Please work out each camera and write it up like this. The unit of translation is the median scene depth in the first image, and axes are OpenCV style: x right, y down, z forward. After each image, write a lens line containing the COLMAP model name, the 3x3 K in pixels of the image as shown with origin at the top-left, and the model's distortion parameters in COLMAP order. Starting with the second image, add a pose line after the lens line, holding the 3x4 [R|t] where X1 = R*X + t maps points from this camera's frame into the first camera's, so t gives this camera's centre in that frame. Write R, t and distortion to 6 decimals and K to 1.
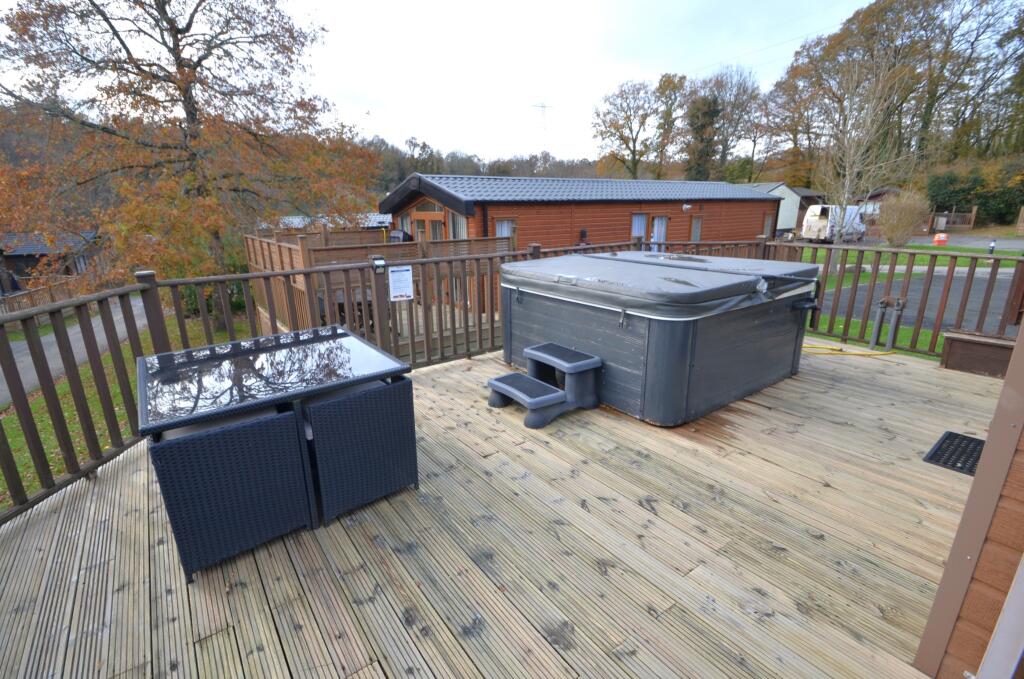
lens RADIAL K [[464.7, 0, 513.0], [0, 464.7, 339.6], [0, 0, 1]] dist [-0.020005, -0.000415]
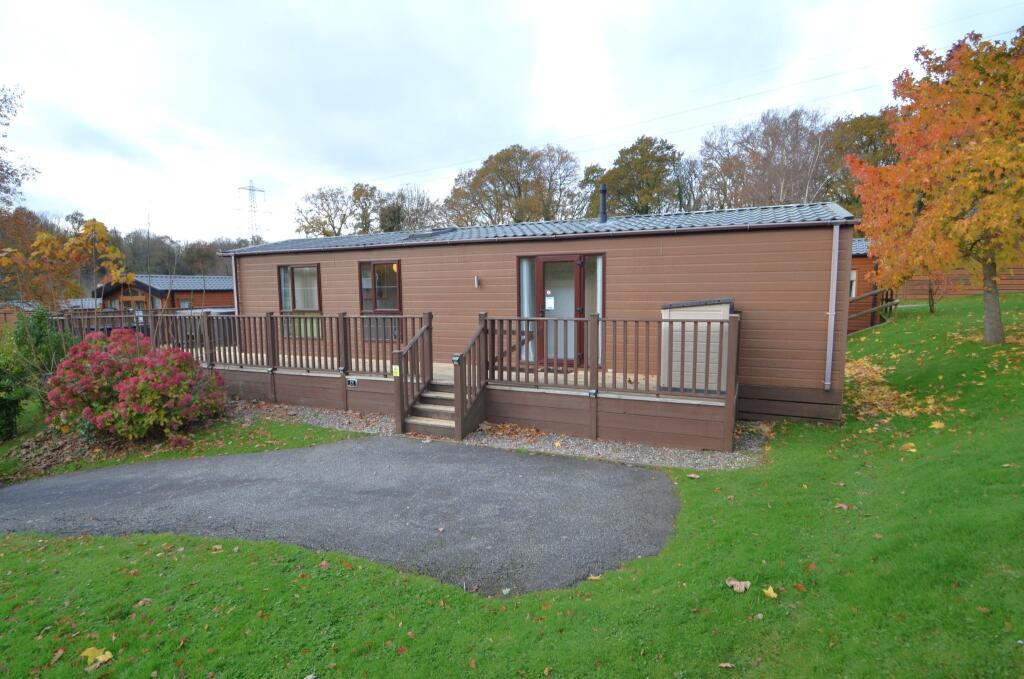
lens RADIAL K [[516.4, 0, 510.3], [0, 516.4, 339.8], [0, 0, 1]] dist [0.000675, -0.000279]
pose [[0.875703, -0.041335, 0.481078, 0.019890], [0.131424, 0.979117, -0.155103, 0.065142], [-0.464620, 0.199049, 0.862849, -0.227069]]
